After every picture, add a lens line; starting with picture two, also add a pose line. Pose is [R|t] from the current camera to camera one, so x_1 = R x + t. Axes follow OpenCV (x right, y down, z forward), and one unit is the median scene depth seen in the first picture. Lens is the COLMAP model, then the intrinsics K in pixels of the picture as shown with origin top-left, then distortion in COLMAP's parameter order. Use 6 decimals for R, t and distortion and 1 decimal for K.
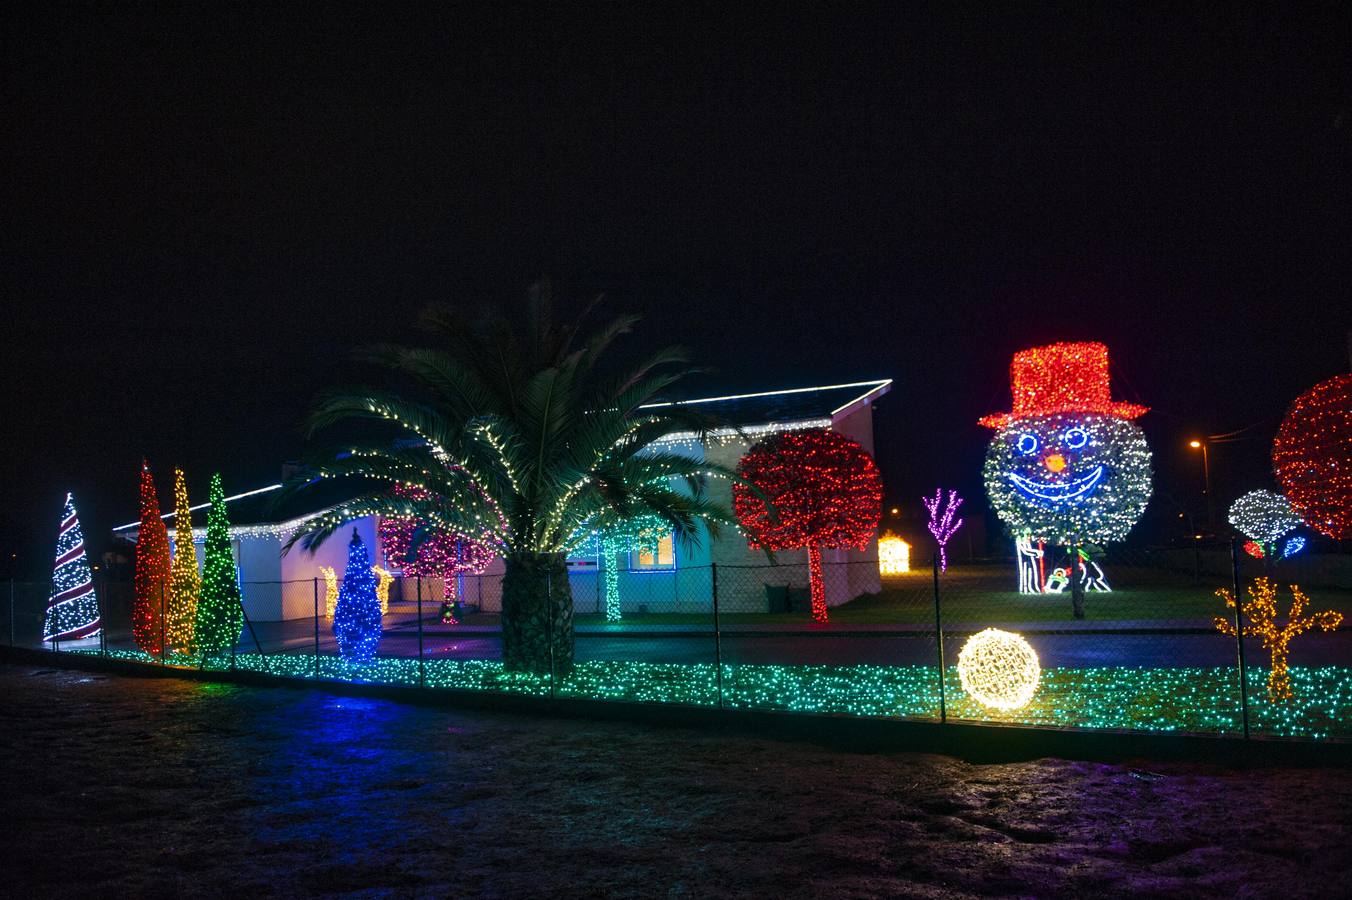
lens RADIAL K [[931.9, 0, 676.0], [0, 931.9, 450.0], [0, 0, 1]] dist [-0.047123, -0.000434]
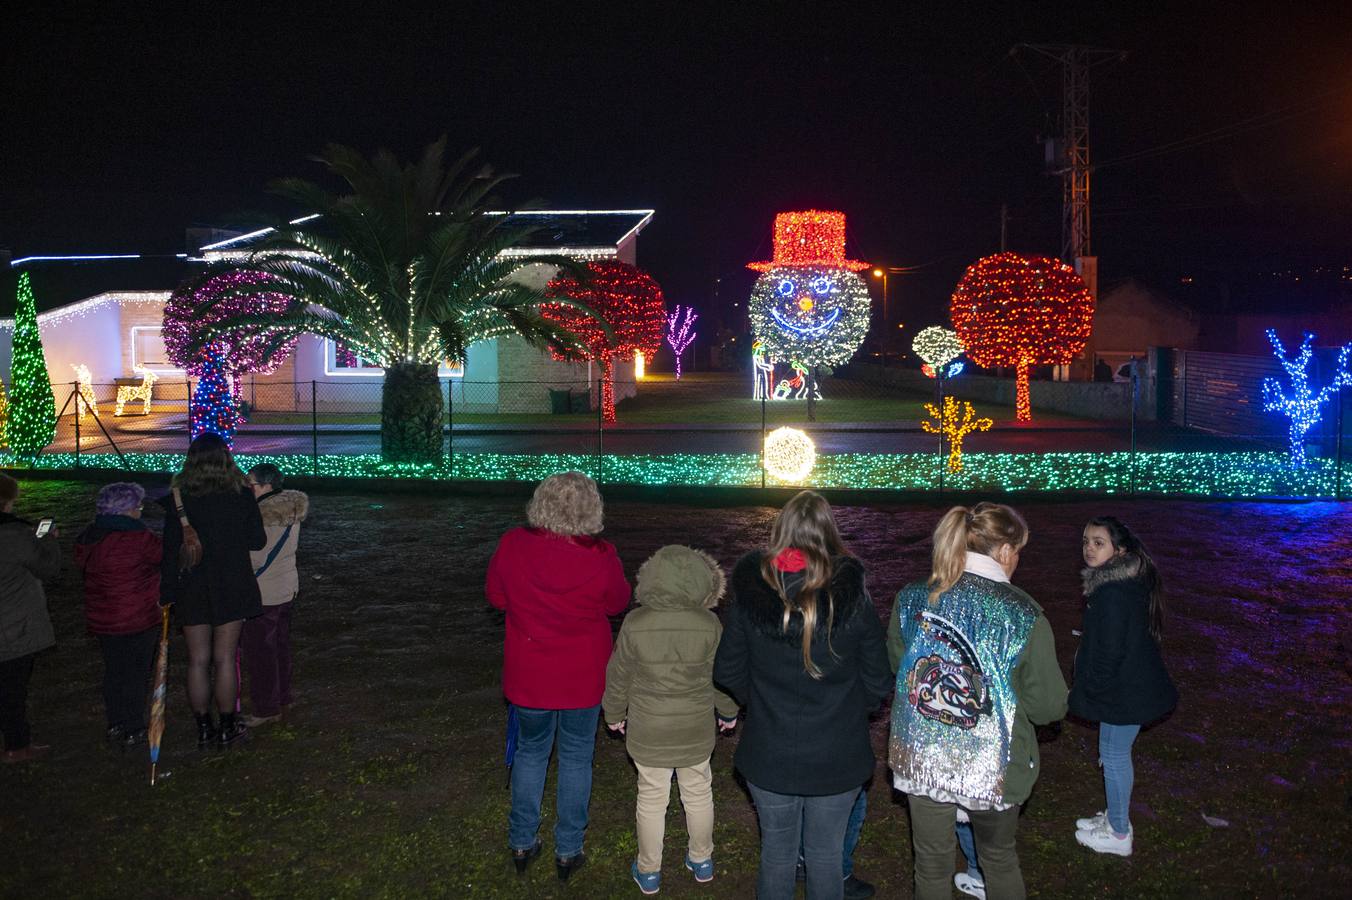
lens RADIAL K [[971.4, 0, 725.8], [0, 971.4, 317.8], [0, 0, 1]] dist [-0.000380, 0.001586]
pose [[0.929158, 0.041830, 0.367309, -0.203437], [-0.069691, 0.995583, 0.062915, -0.045161], [-0.363055, -0.084056, 0.927968, -0.245439]]
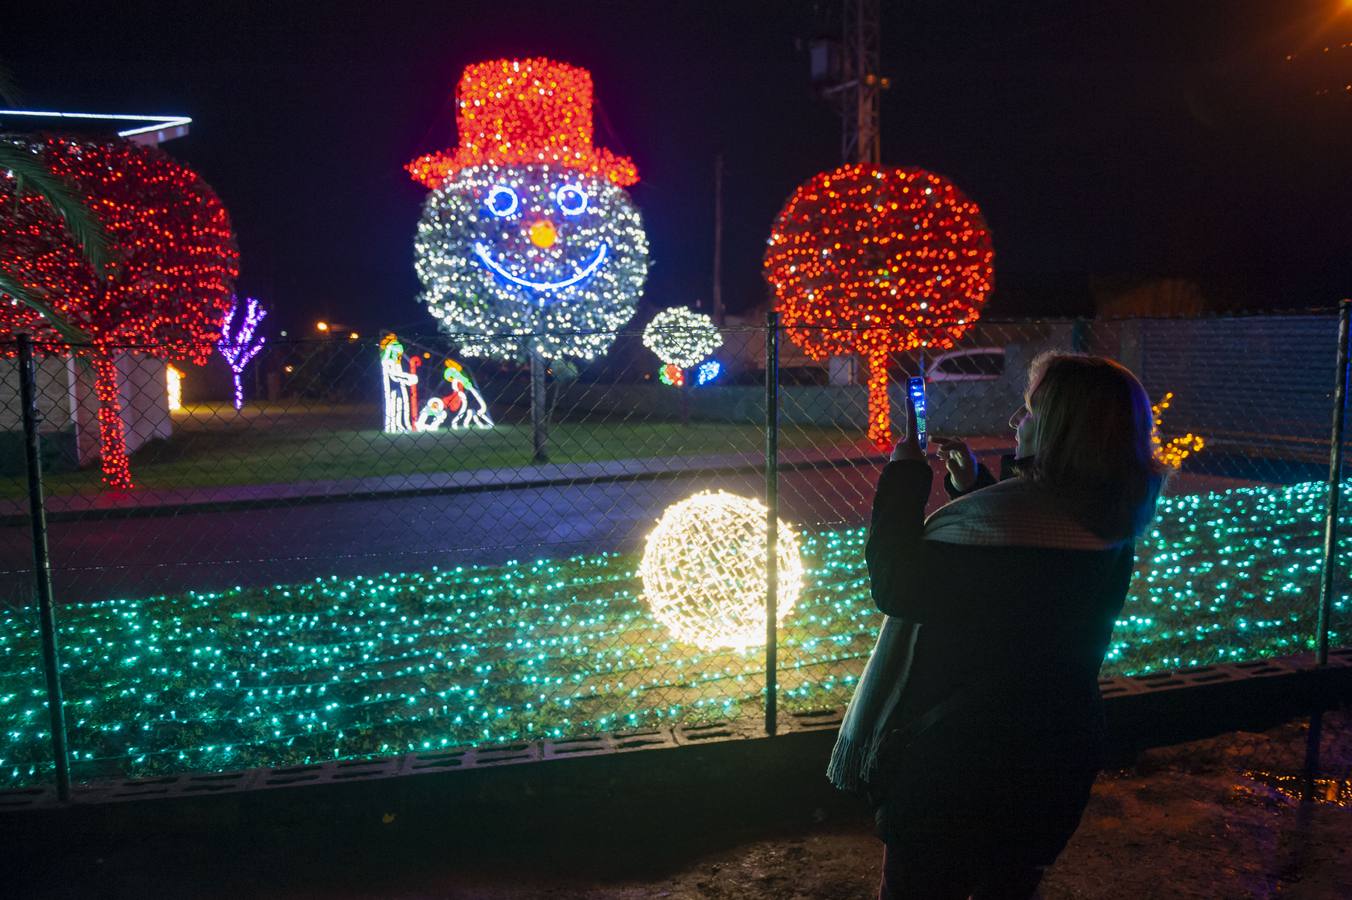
lens RADIAL K [[974.1, 0, 710.7], [0, 974.1, 442.5], [0, 0, 1]] dist [-0.042279, -0.000105]
pose [[0.693404, -0.036740, 0.719612, -0.017037], [-0.079286, 0.988744, 0.126879, 0.064400], [-0.716174, -0.145034, 0.682686, 0.410330]]
